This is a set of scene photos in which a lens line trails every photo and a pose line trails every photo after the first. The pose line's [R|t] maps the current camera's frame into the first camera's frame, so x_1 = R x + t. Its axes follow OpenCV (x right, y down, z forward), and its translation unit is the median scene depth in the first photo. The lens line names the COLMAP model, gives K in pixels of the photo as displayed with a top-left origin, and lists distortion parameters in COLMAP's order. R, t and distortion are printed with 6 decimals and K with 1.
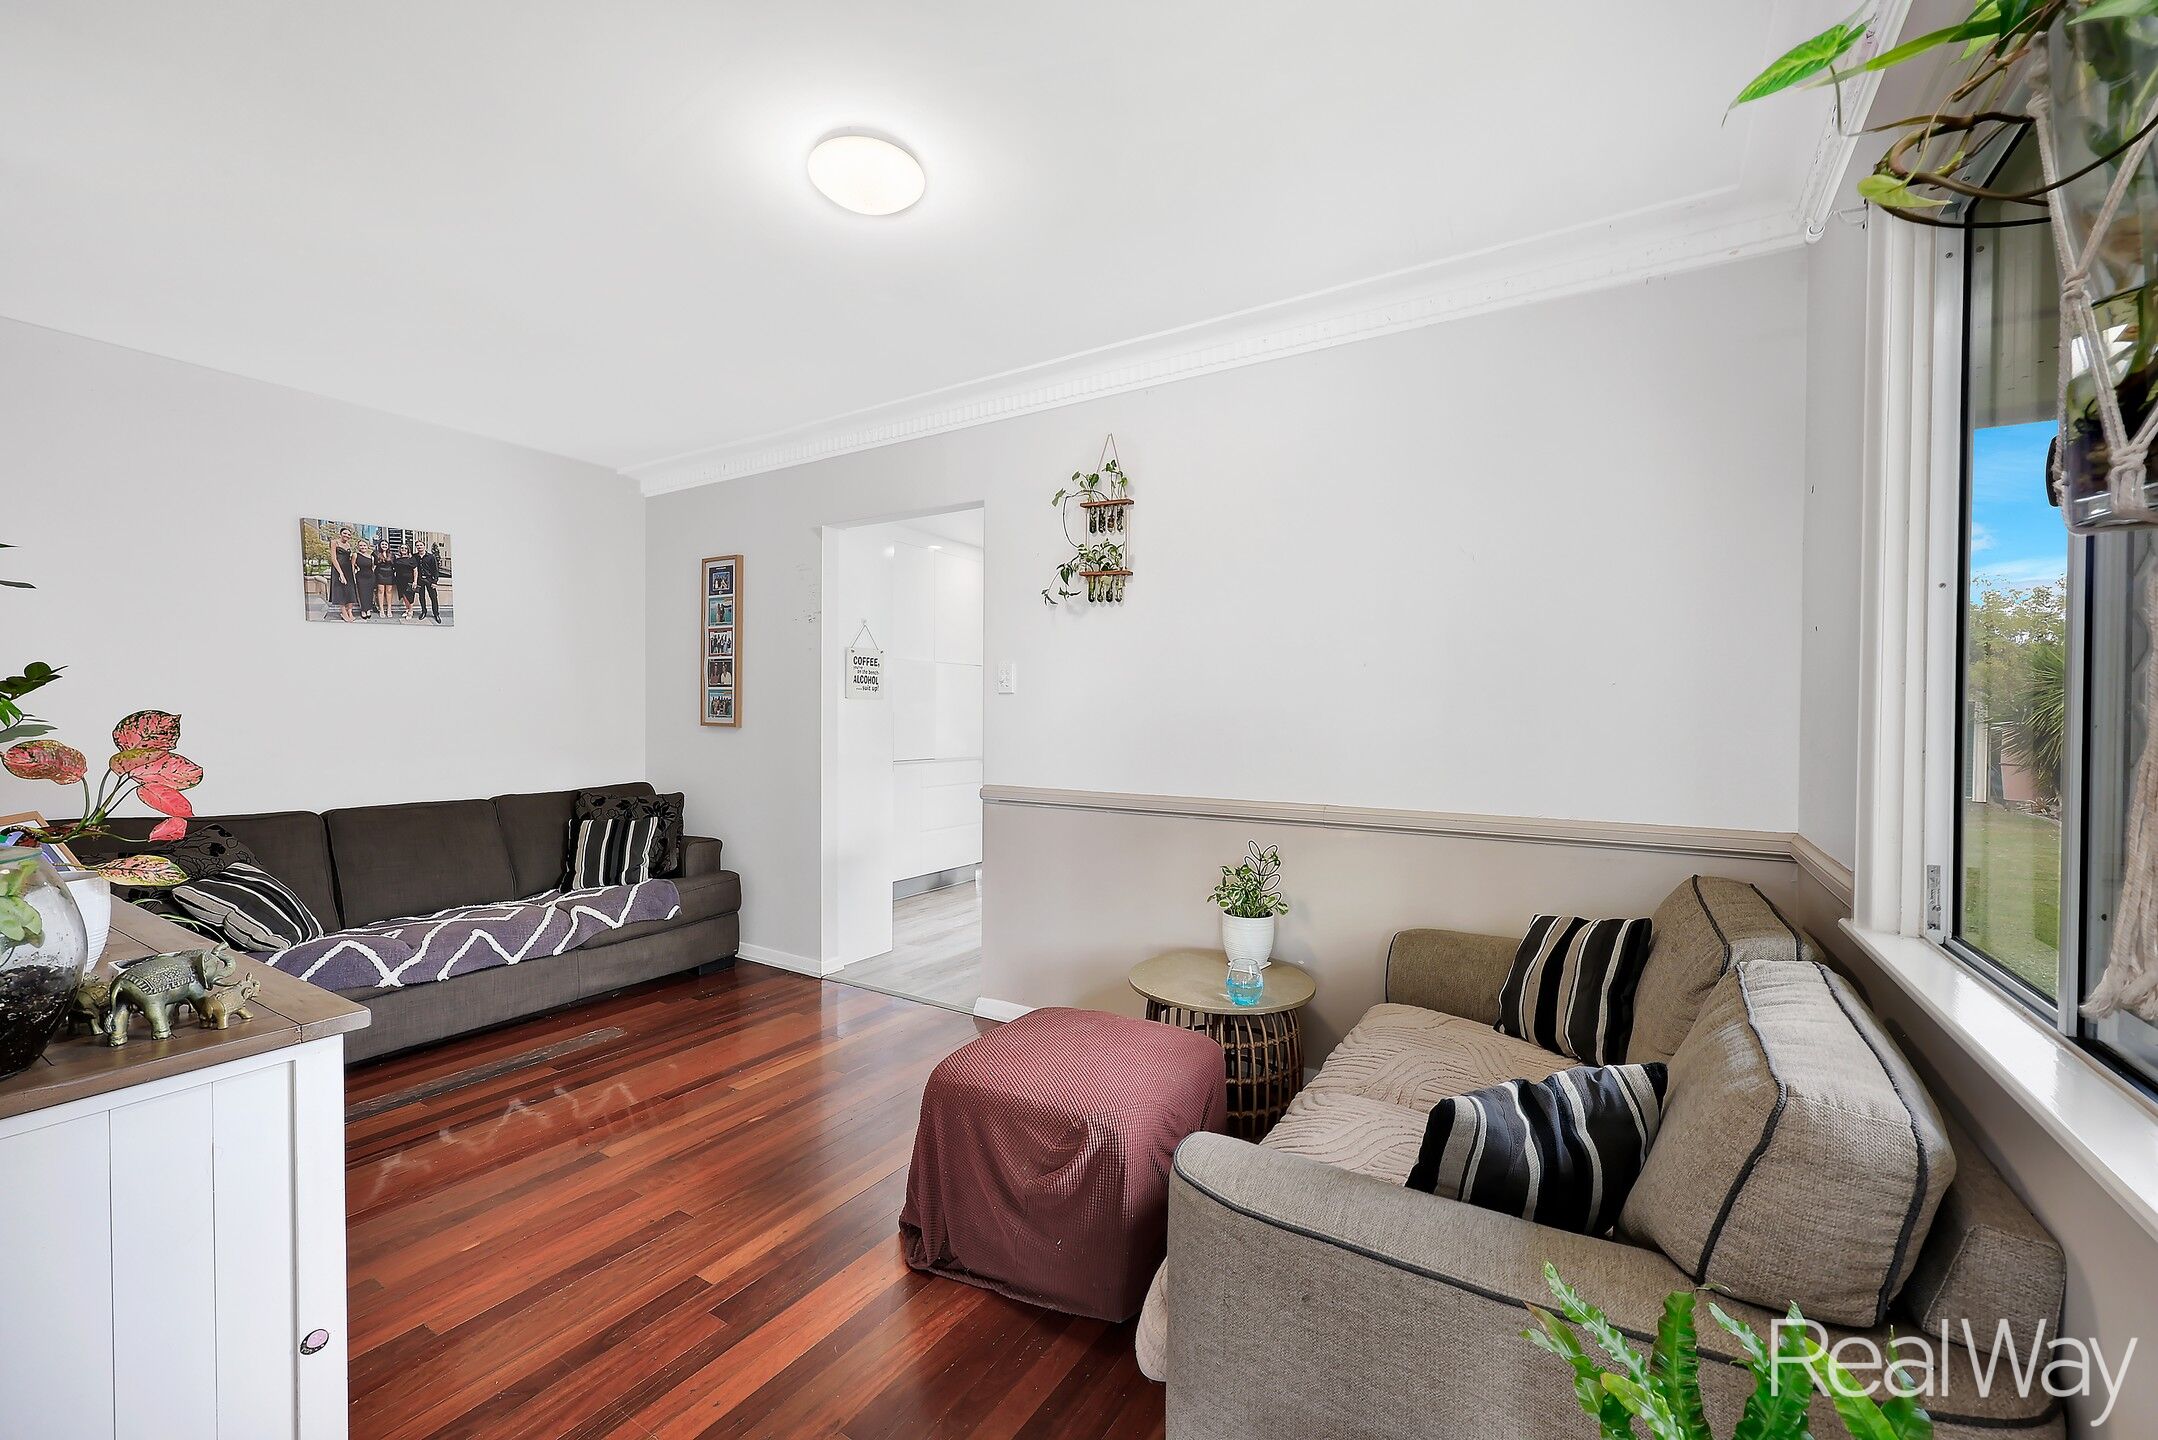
lens RADIAL K [[864.7, 0, 1080.2], [0, 864.7, 719.1], [0, 0, 1]] dist [-0.002462, -0.000194]
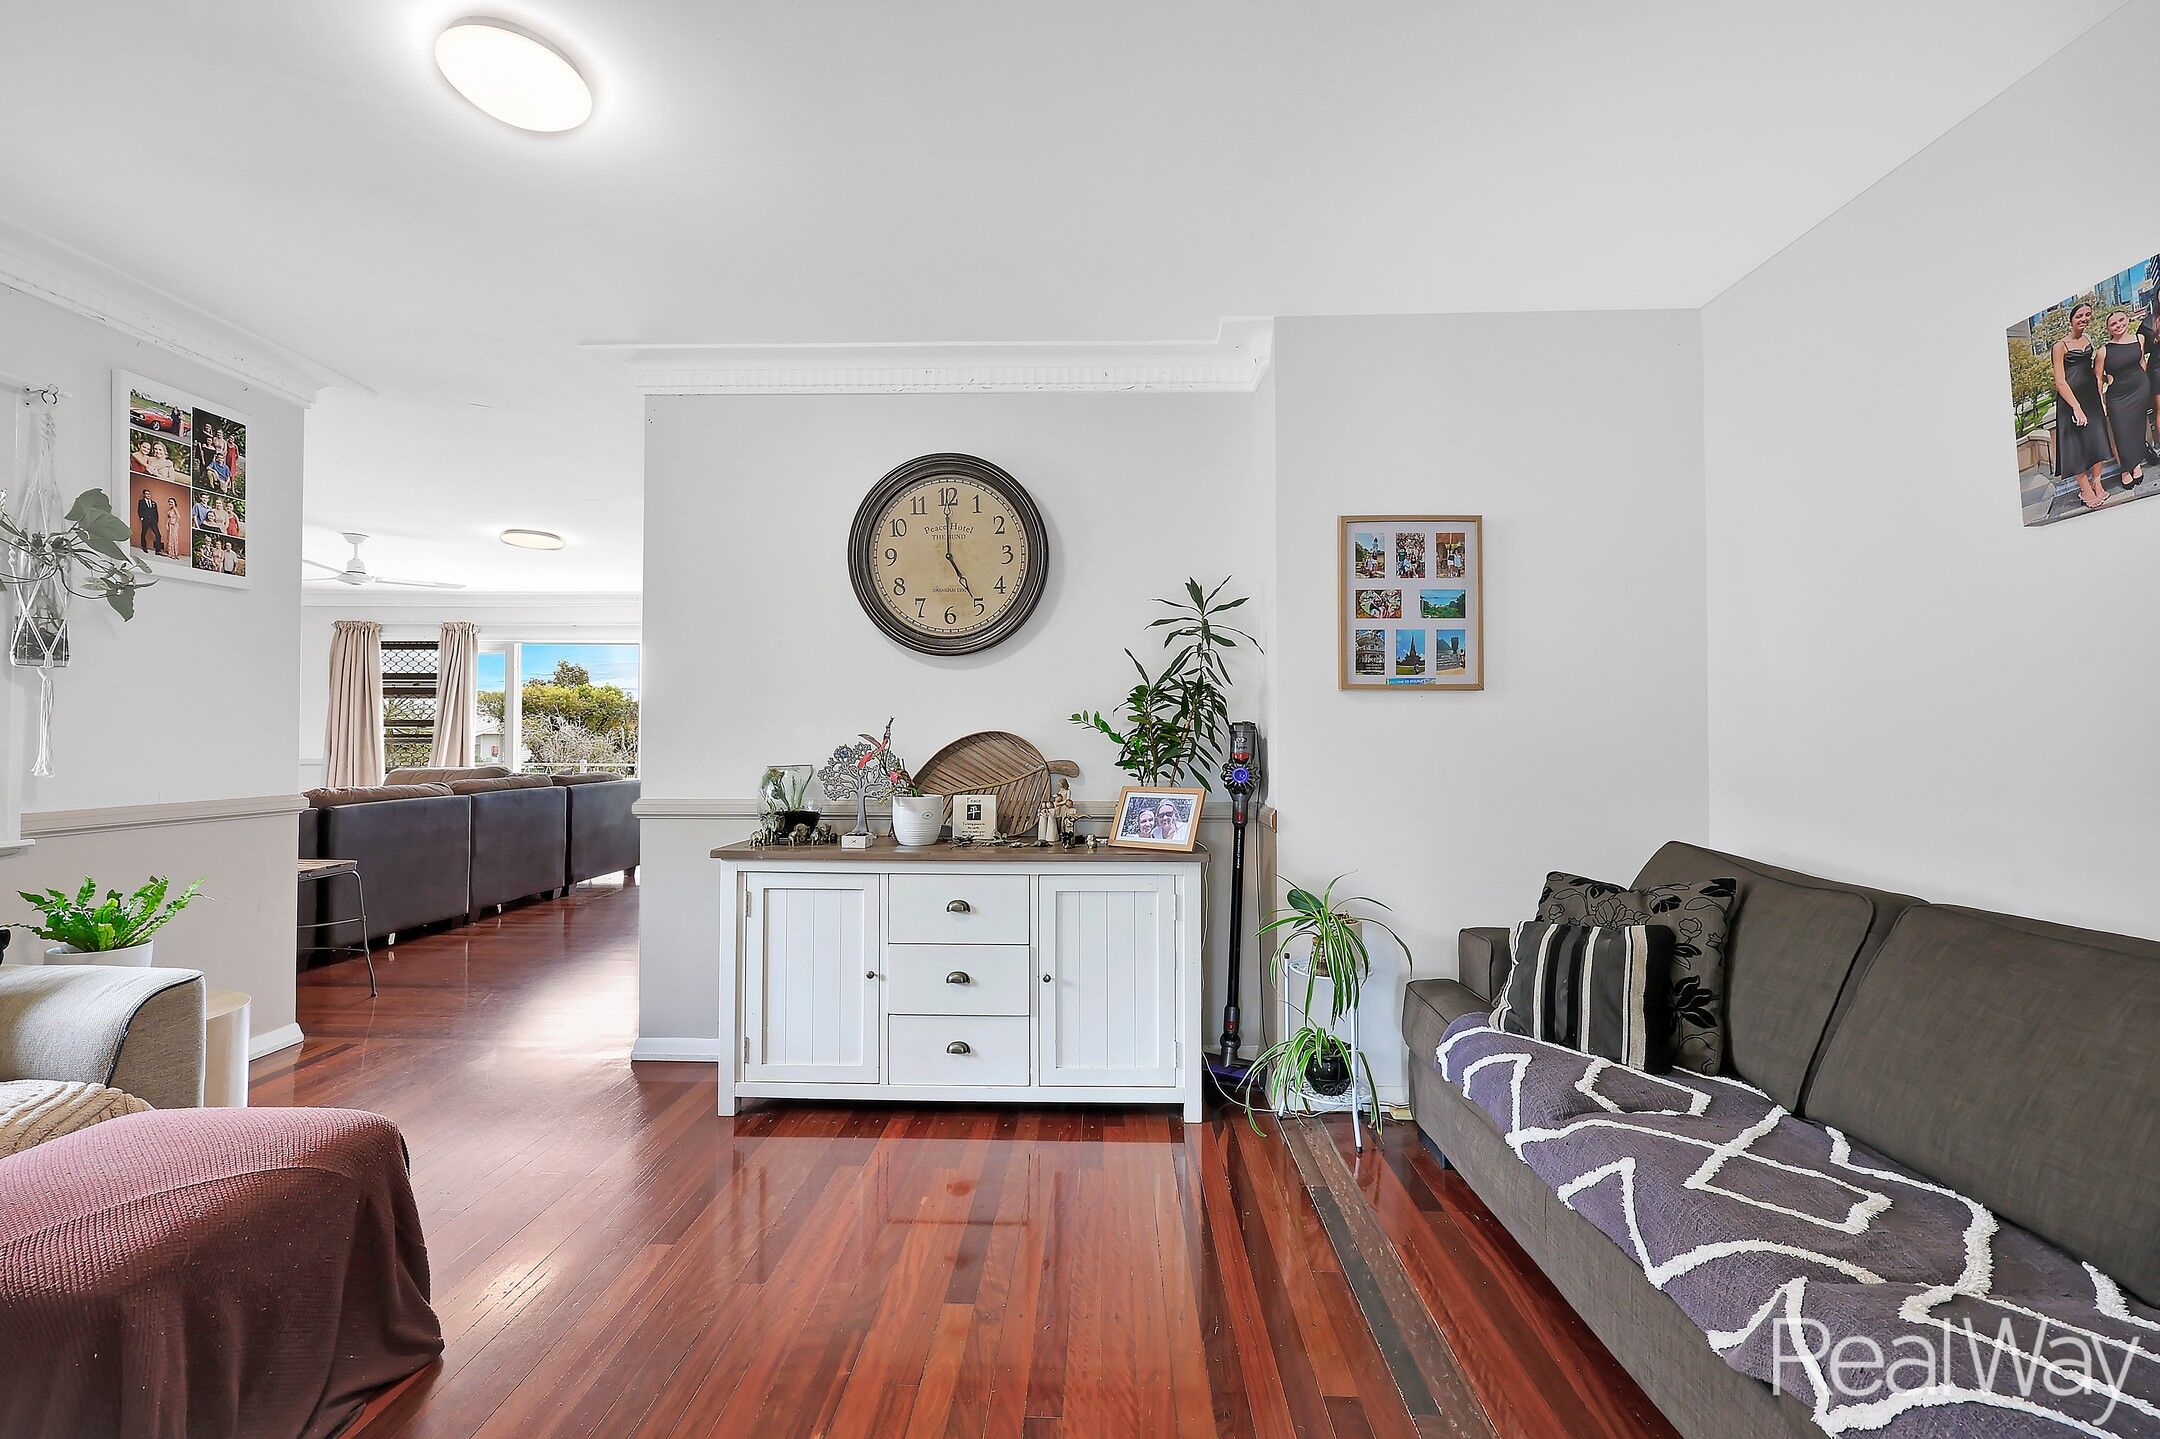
lens RADIAL K [[865.5, 0, 1085.3], [0, 865.5, 729.4], [0, 0, 1]] dist [-0.002462, -0.000194]
pose [[-0.860434, -0.013067, -0.509394, -0.266167], [-0.010628, 0.999914, -0.007697, 0.018137], [0.509451, -0.001209, -0.860499, 1.732664]]
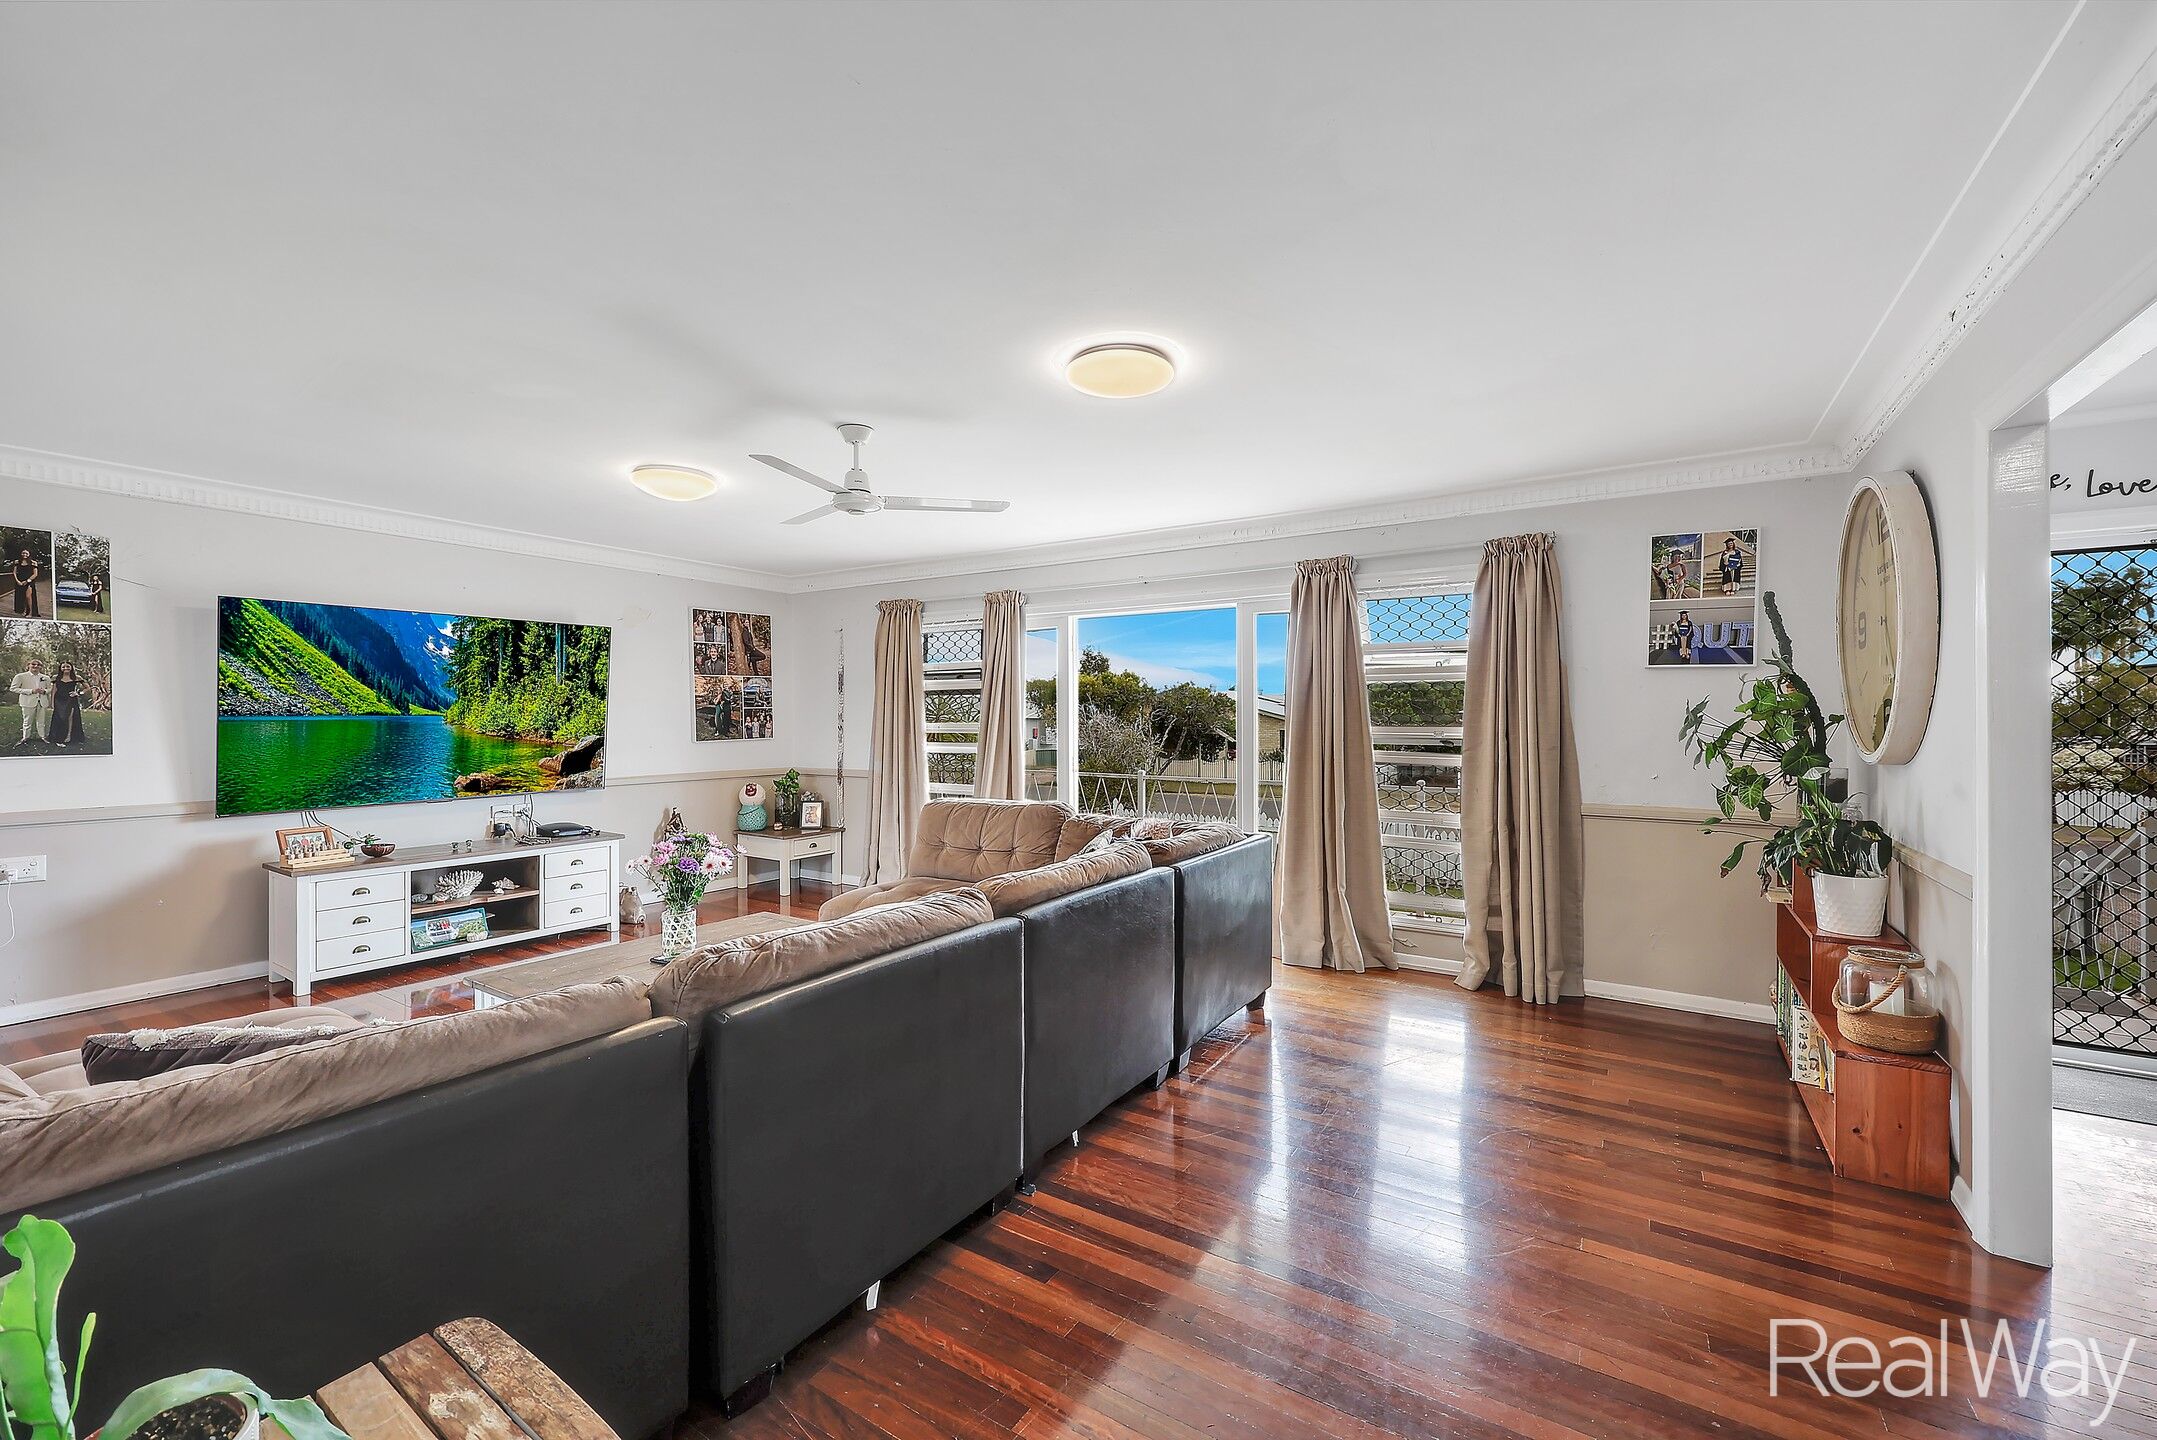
lens RADIAL K [[864.3, 0, 1073.0], [0, 864.3, 721.3], [0, 0, 1]] dist [-0.002462, -0.000194]
pose [[-0.999771, 0.001160, 0.021380, -0.224454], [0.001394, 0.999939, 0.010927, -0.003303], [-0.021366, 0.010955, -0.999712, 1.241435]]
